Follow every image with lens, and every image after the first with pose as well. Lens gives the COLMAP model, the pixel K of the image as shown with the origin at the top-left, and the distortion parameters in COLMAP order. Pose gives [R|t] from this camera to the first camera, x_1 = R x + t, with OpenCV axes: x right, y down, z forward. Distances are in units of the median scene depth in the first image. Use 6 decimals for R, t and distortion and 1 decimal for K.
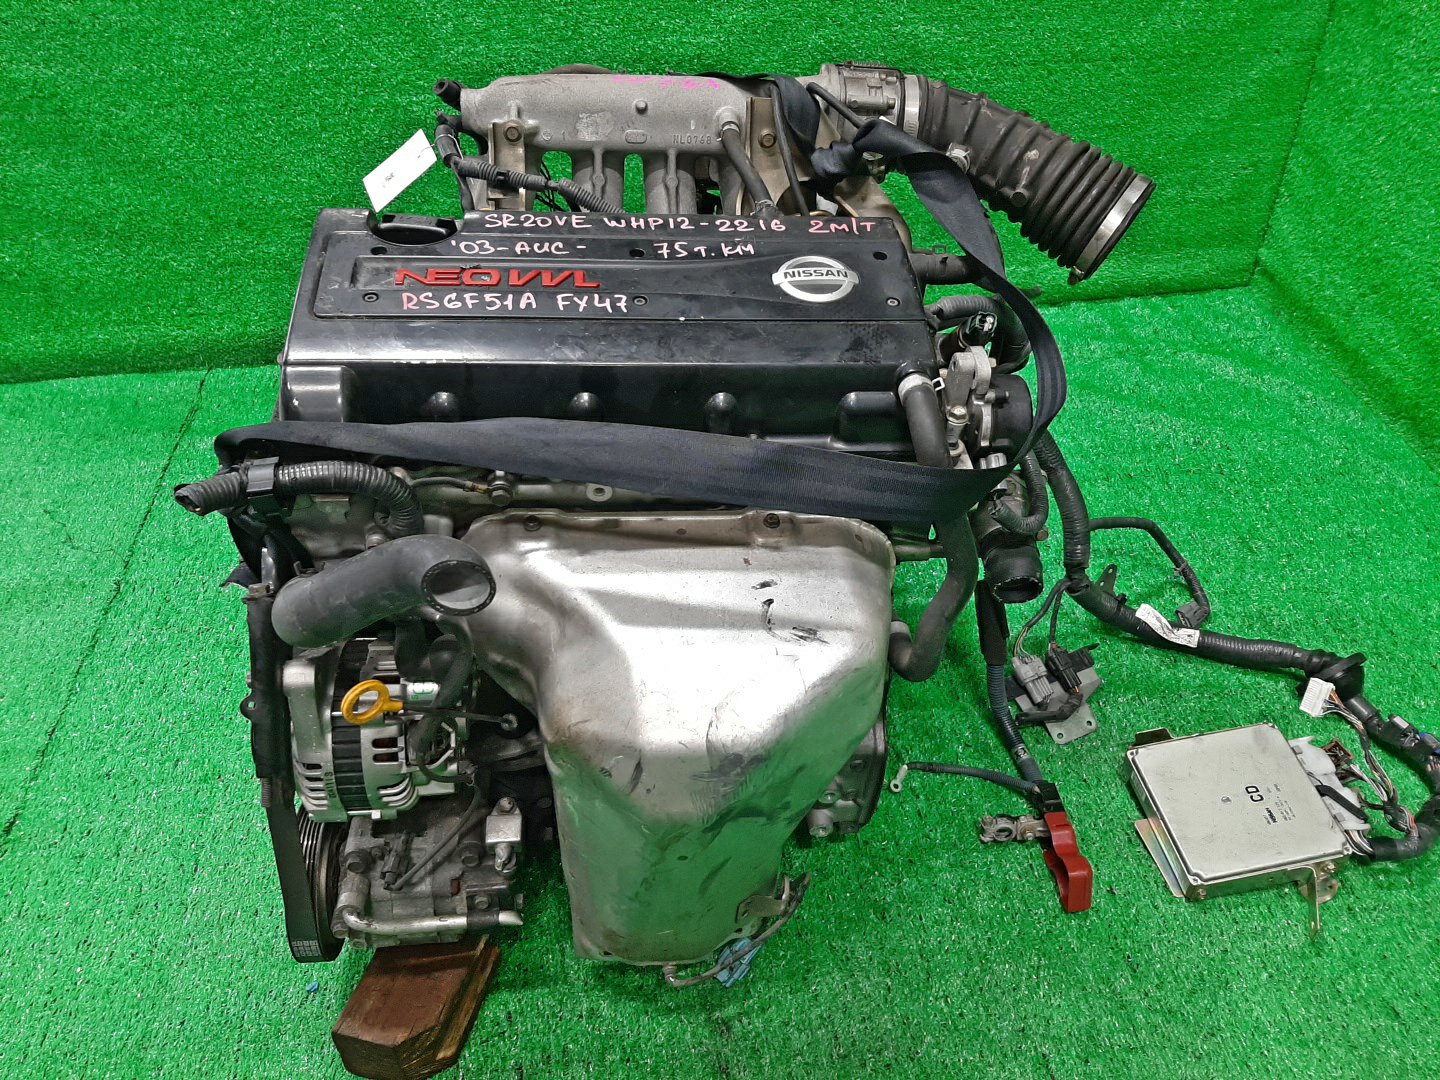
lens RADIAL K [[1100.0, 0, 717.4], [0, 1100.0, 534.6], [0, 0, 1]] dist [0.035618, -0.076188]
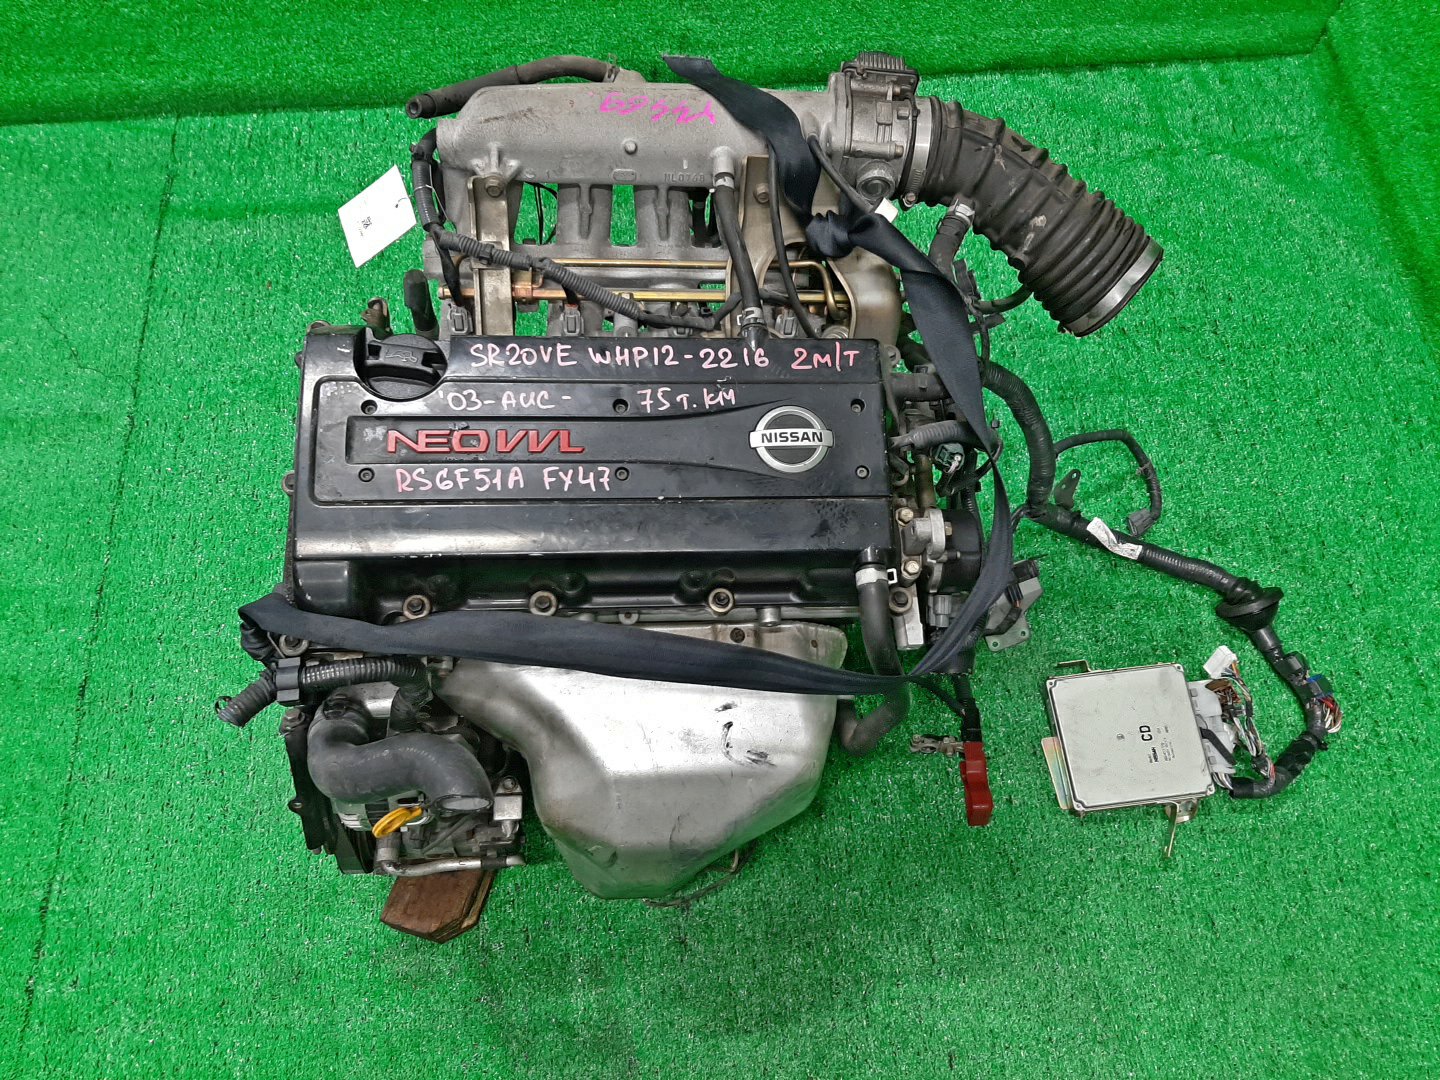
lens RADIAL K [[1100.0, 0, 715.2], [0, 1100.0, 535.7], [0, 0, 1]] dist [0.035618, -0.076188]
pose [[0.998802, 0.048409, 0.007088, 0.011537], [-0.046968, 0.908142, 0.416020, -0.479403], [0.013702, -0.415854, 0.909328, 0.014843]]
